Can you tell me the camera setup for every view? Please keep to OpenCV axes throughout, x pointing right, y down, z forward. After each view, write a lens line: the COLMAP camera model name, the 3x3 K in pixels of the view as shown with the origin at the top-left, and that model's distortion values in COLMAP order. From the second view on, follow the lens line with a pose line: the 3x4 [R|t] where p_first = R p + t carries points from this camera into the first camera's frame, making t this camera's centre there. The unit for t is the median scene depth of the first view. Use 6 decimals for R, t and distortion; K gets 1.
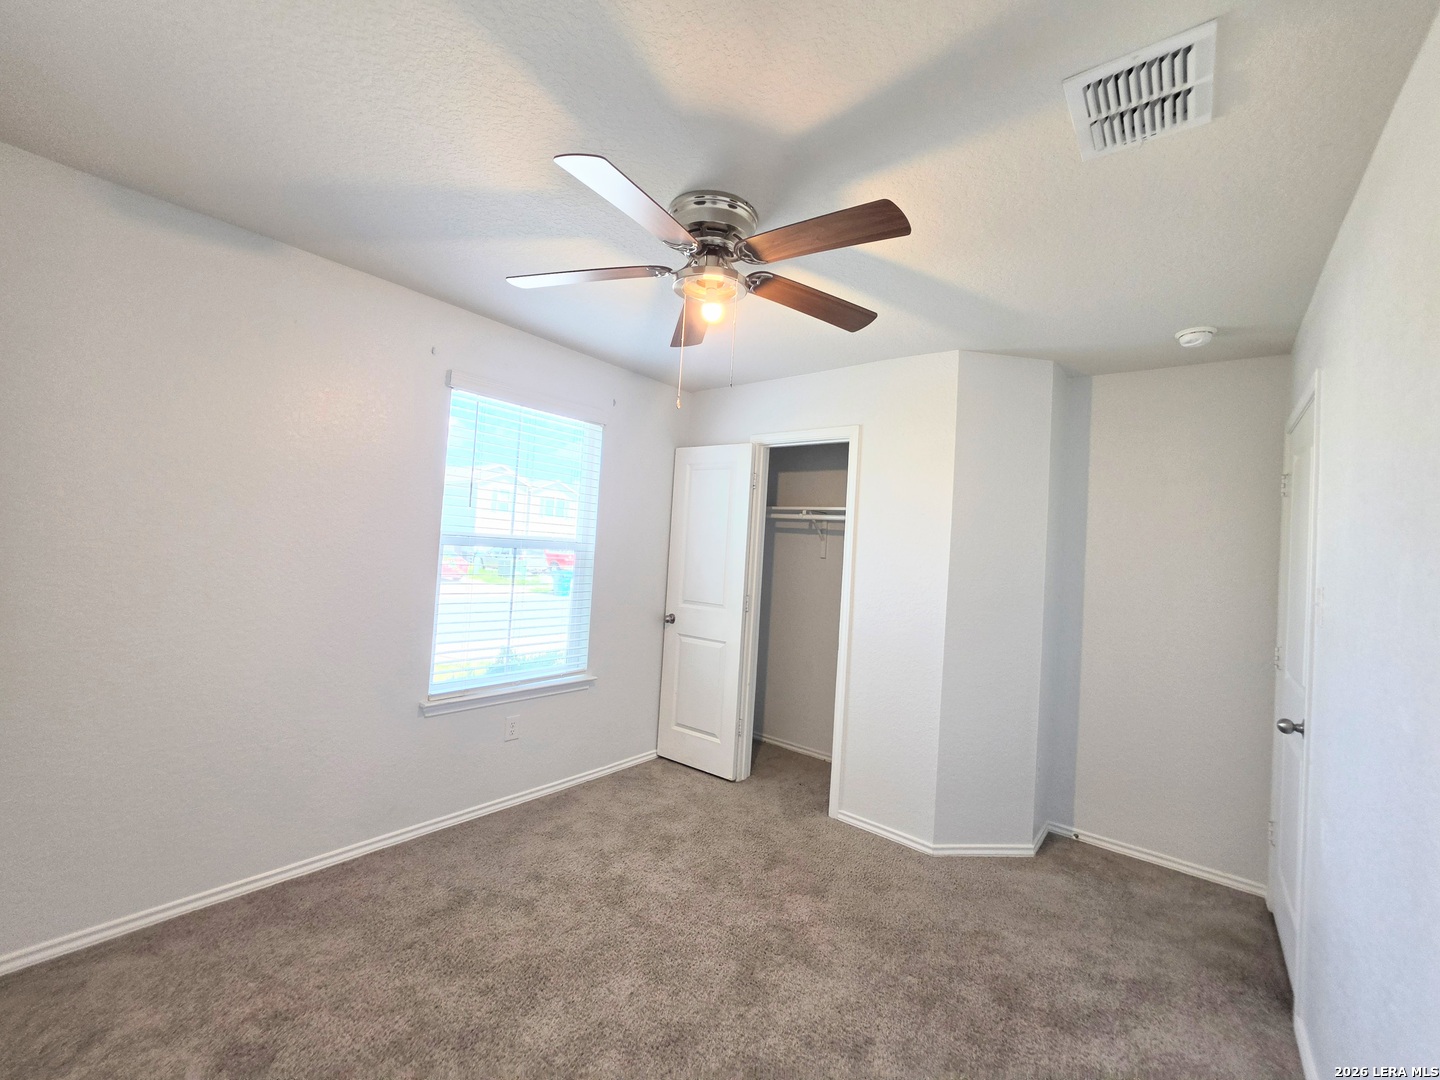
lens RADIAL K [[582.3, 0, 720.0], [0, 582.3, 540.0], [0, 0, 1]] dist [-0.053192, 0.024720]
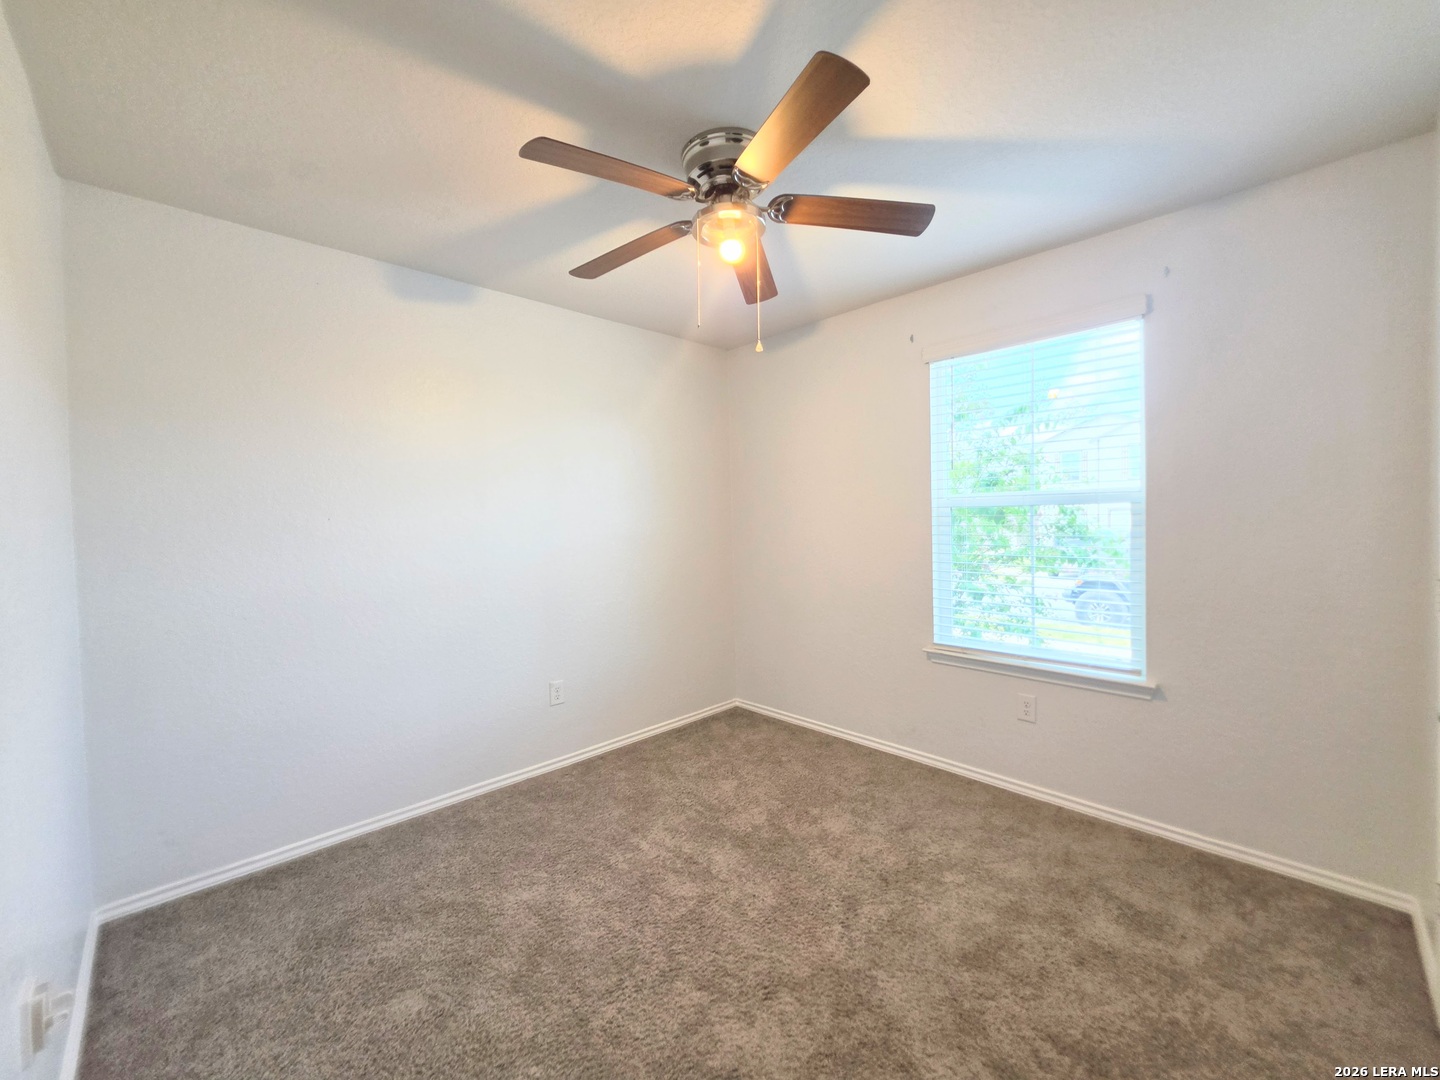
lens RADIAL K [[579.3, 0, 723.3], [0, 579.3, 537.3], [0, 0, 1]] dist [-0.000476, 0.000155]
pose [[-0.128431, -0.030036, -0.991264, 0.640620], [0.028101, 0.999030, -0.033912, 0.086896], [0.991320, -0.032210, -0.127462, 0.709716]]
